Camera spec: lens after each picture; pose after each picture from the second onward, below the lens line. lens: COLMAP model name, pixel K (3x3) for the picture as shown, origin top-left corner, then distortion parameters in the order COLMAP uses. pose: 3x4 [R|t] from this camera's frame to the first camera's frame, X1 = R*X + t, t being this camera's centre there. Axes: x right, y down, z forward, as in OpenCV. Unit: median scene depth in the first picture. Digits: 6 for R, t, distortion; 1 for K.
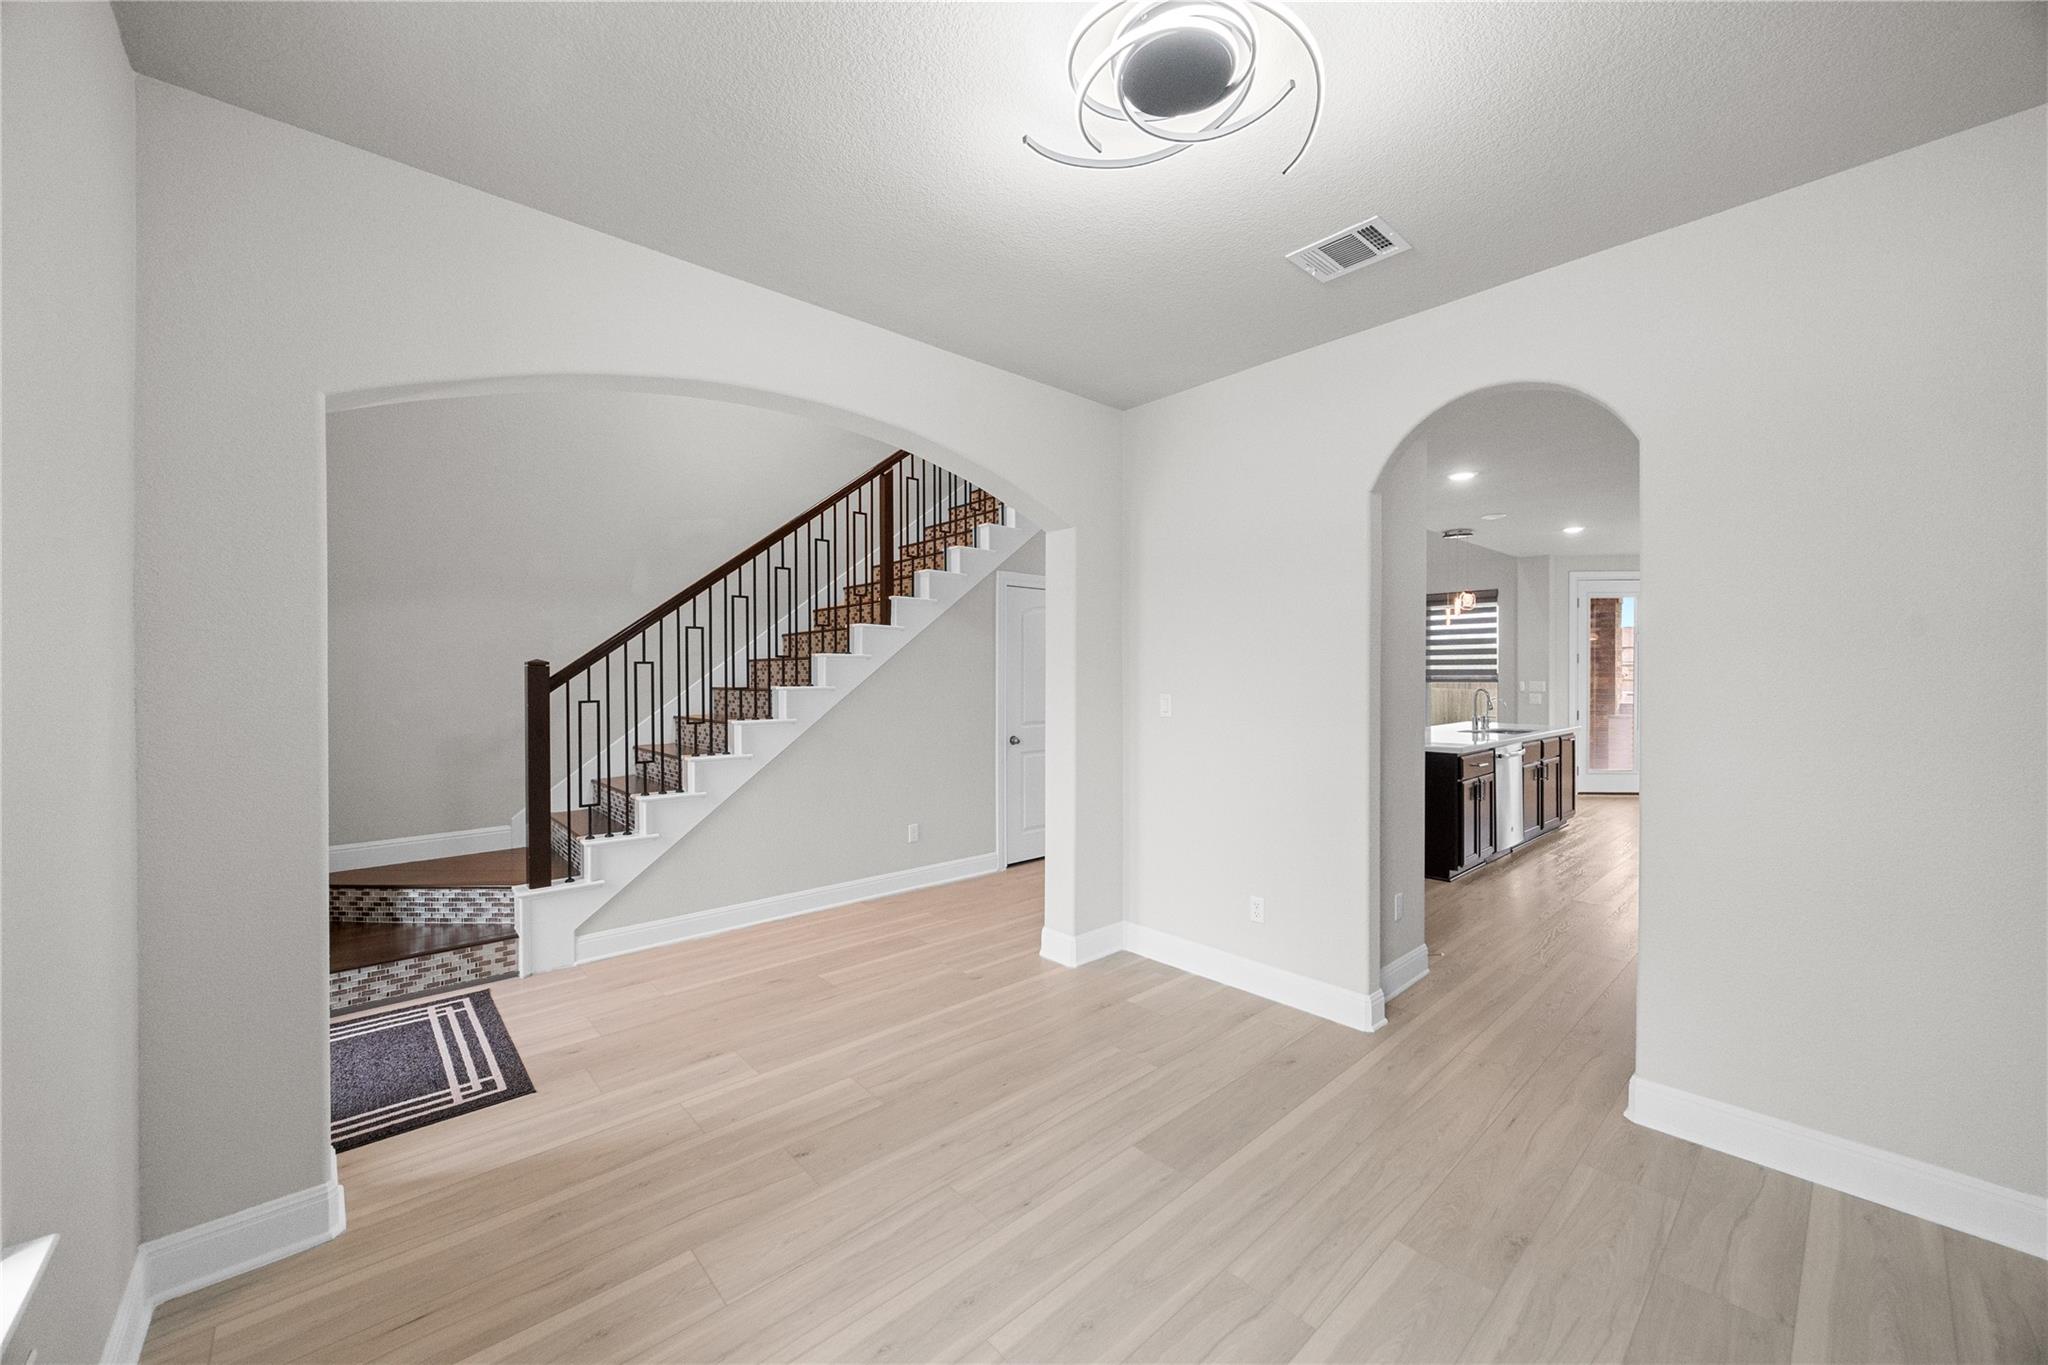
lens RADIAL K [[785.8, 0, 1024.0], [0, 785.8, 682.5], [0, 0, 1]] dist [-0.002282, -0.000210]
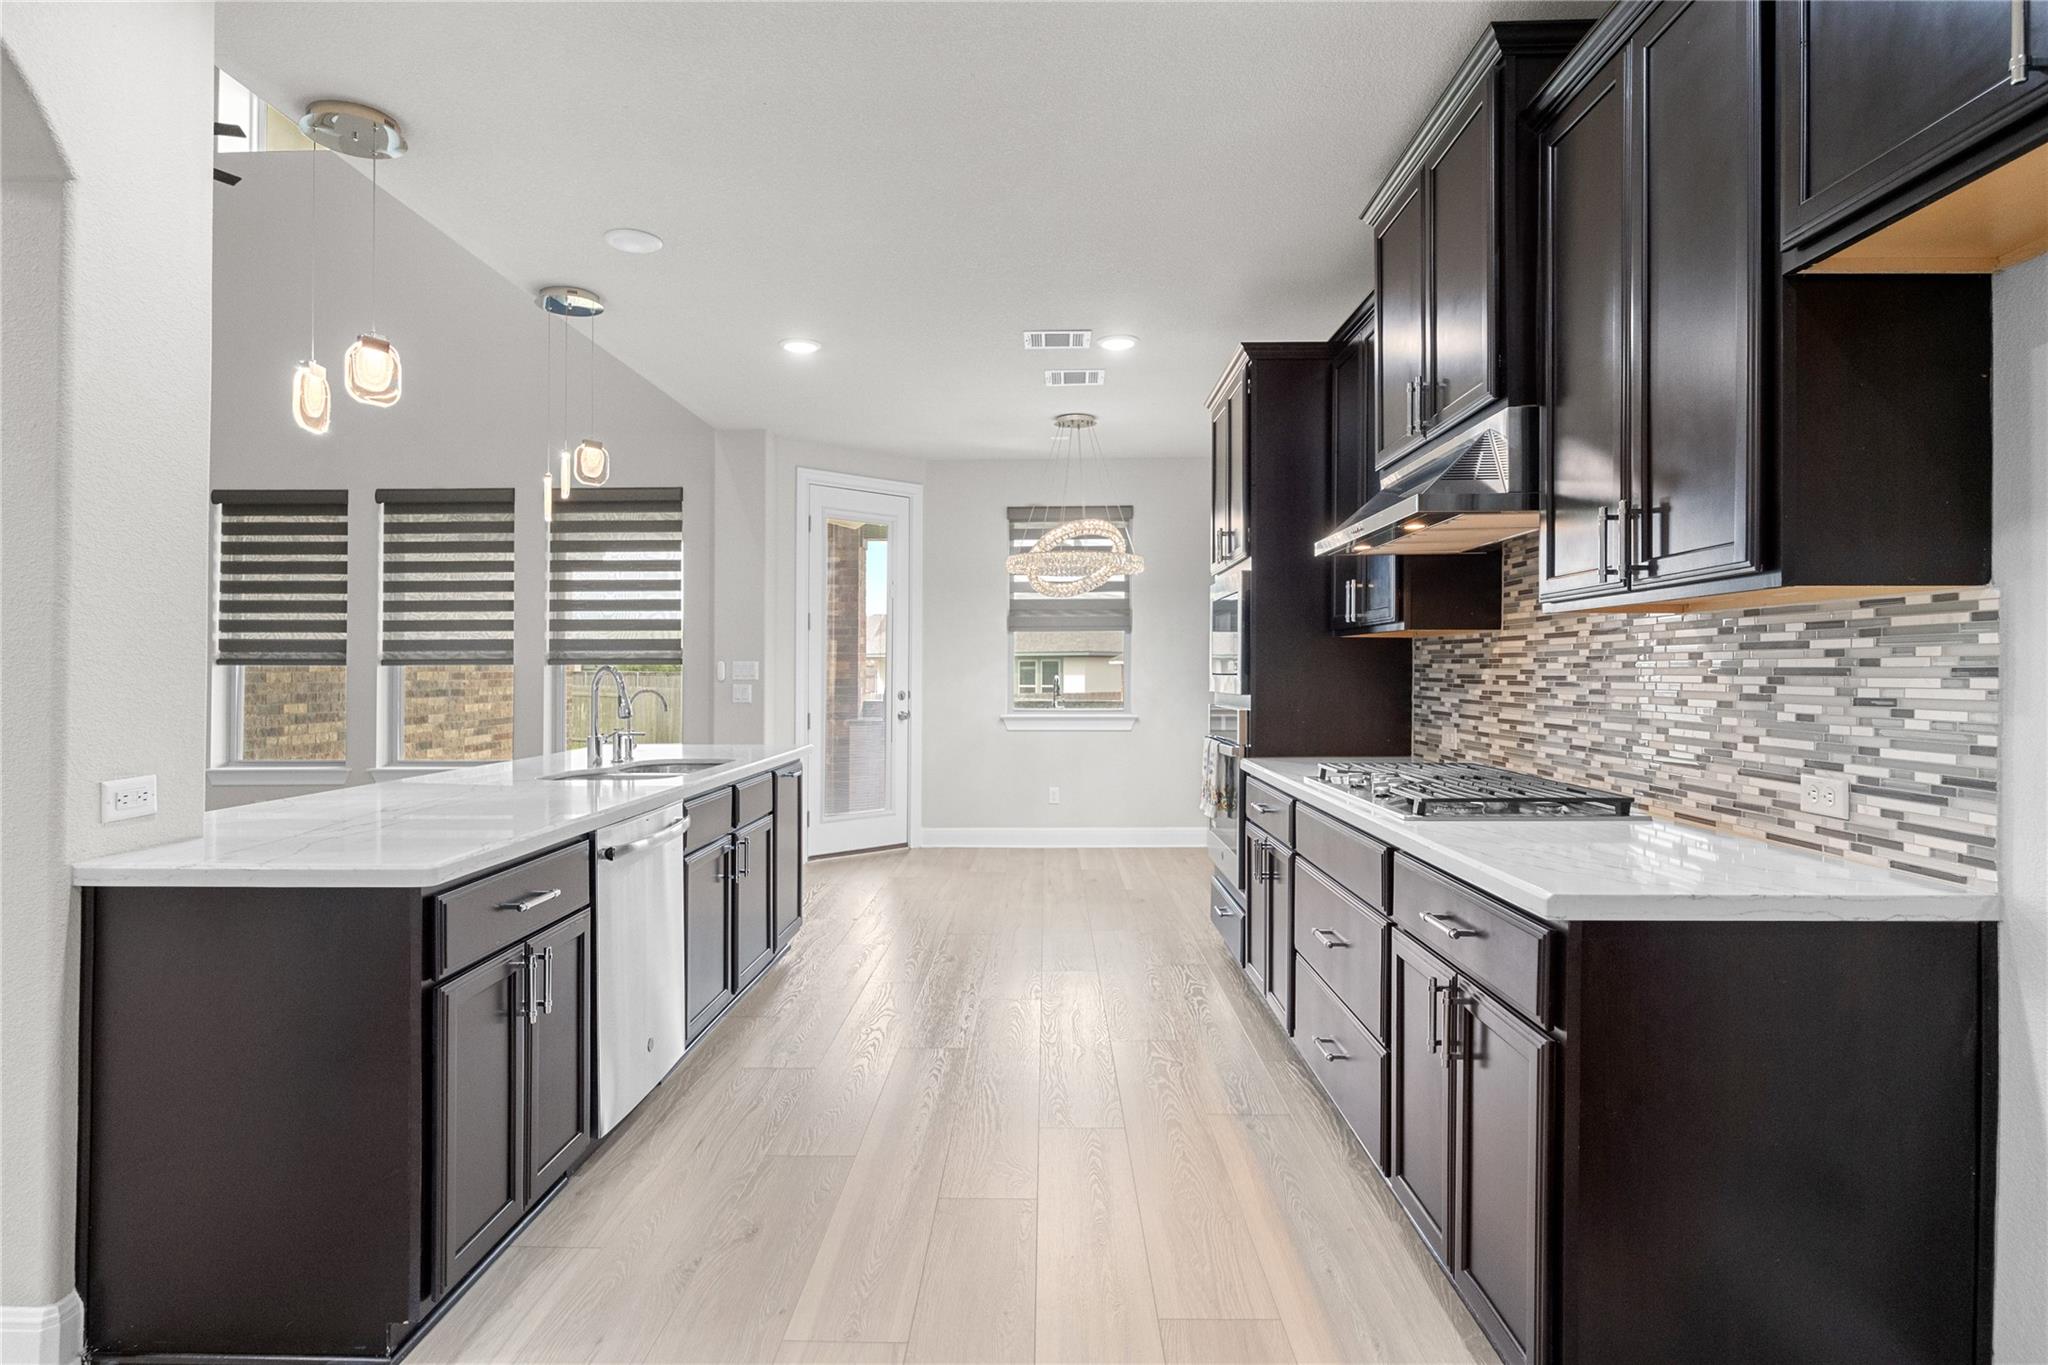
lens RADIAL K [[1068.5, 0, 1024.0], [0, 1068.5, 682.5], [0, 0, 1]] dist [0.002337, 0.000421]
pose [[0.688957, 0.003665, 0.724793, 0.278601], [-0.003990, 0.999991, -0.001263, 0.014361], [-0.724791, -0.002022, 0.688965, 0.390815]]
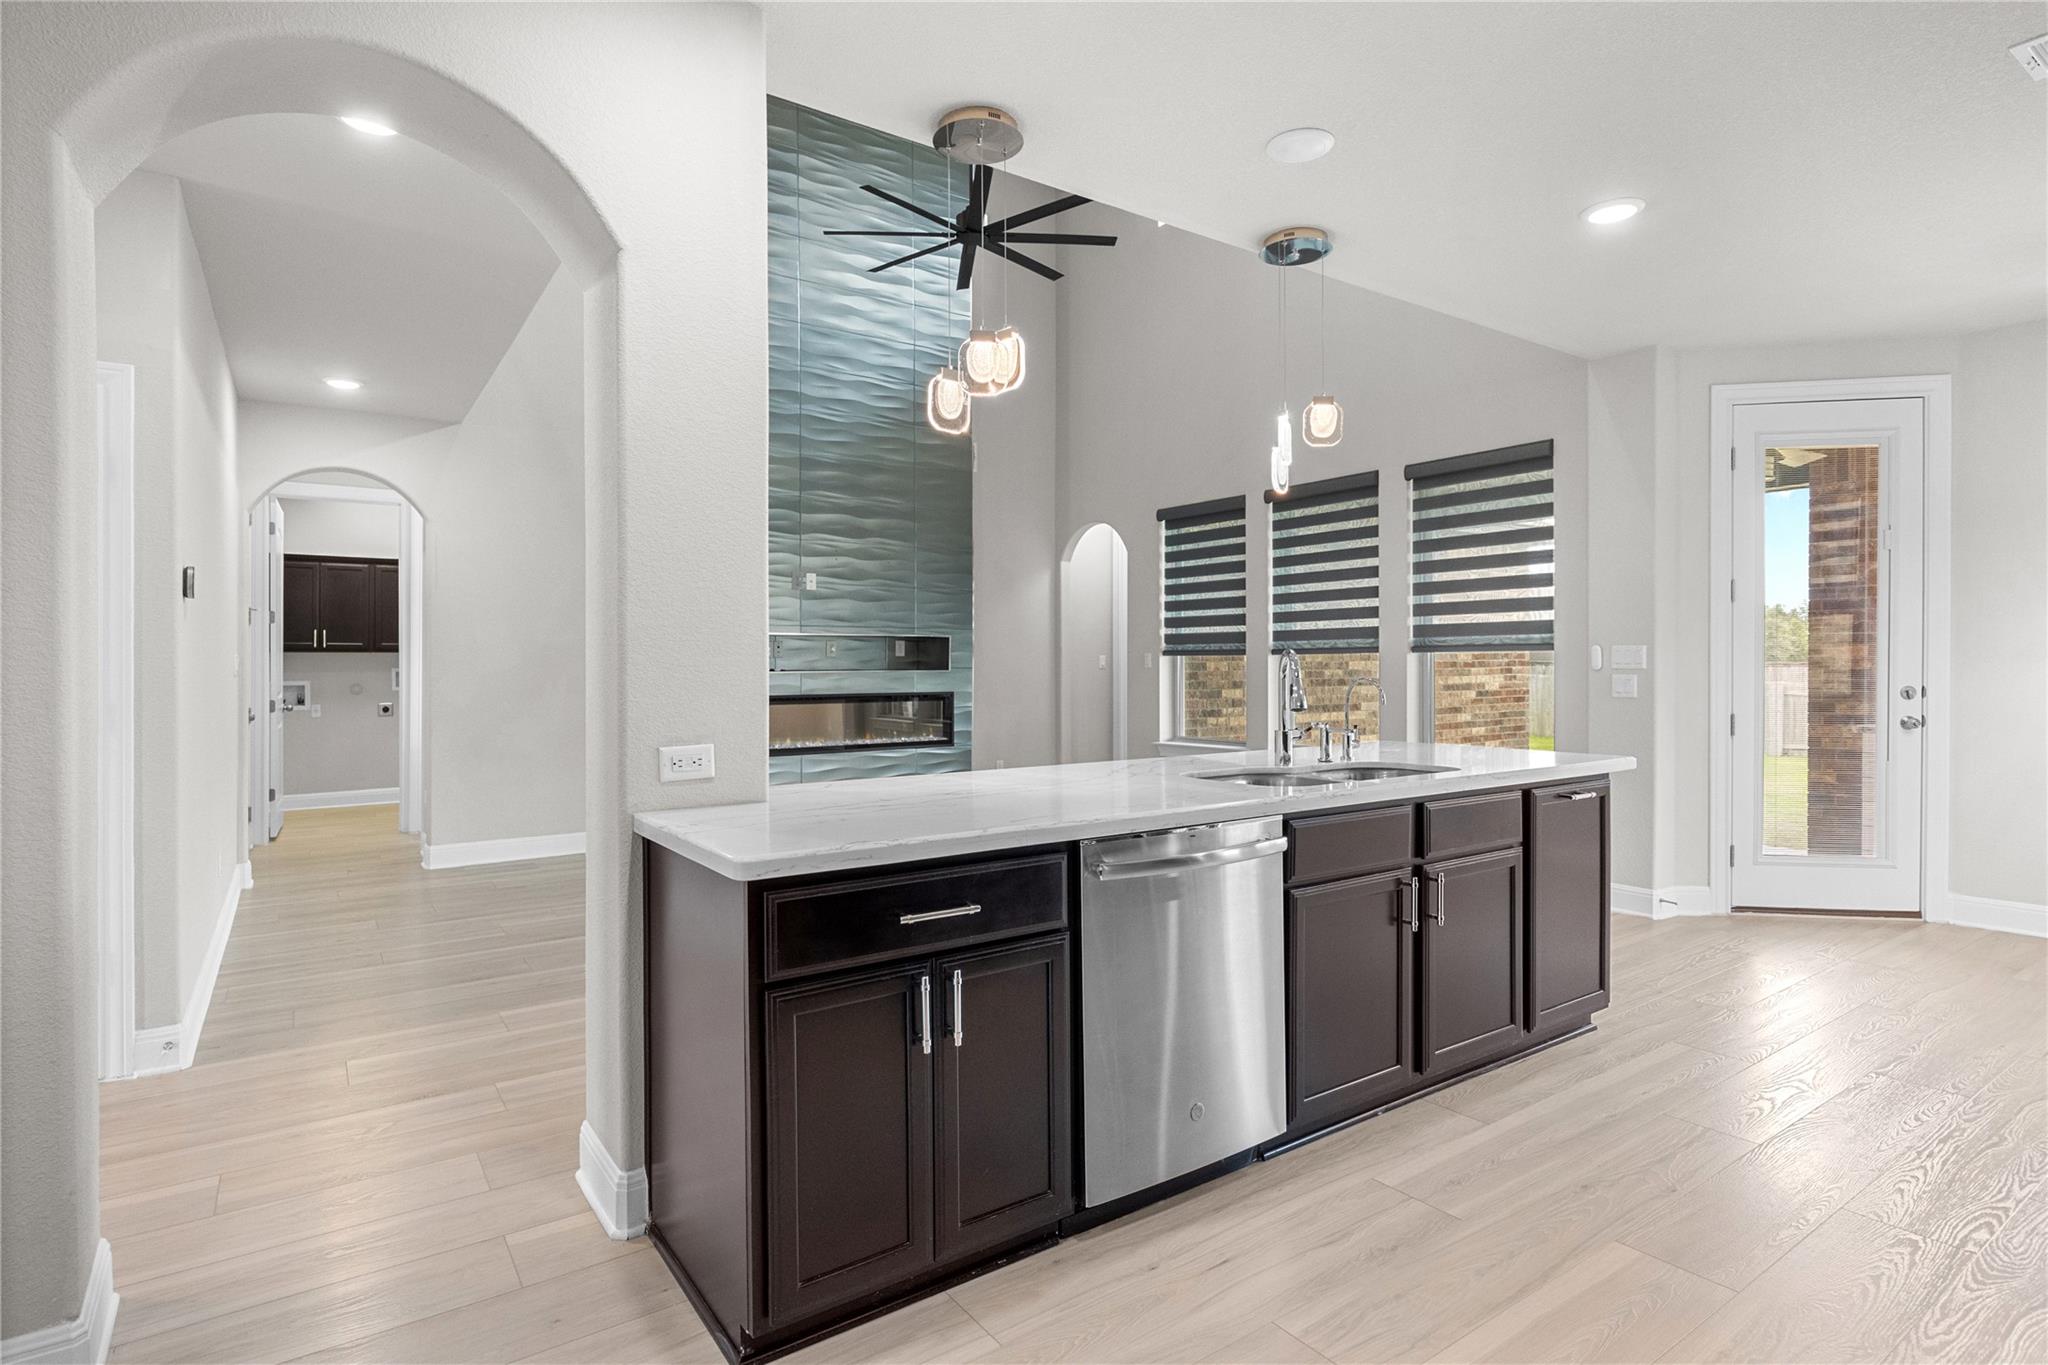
lens RADIAL K [[1043.8, 0, 1024.0], [0, 1043.8, 682.5], [0, 0, 1]] dist [-0.003930, -0.000400]
pose [[0.992356, 0.010114, -0.122995, 0.439173], [-0.008487, 0.999870, 0.013744, 0.014891], [0.123118, -0.012595, 0.992312, 0.438406]]
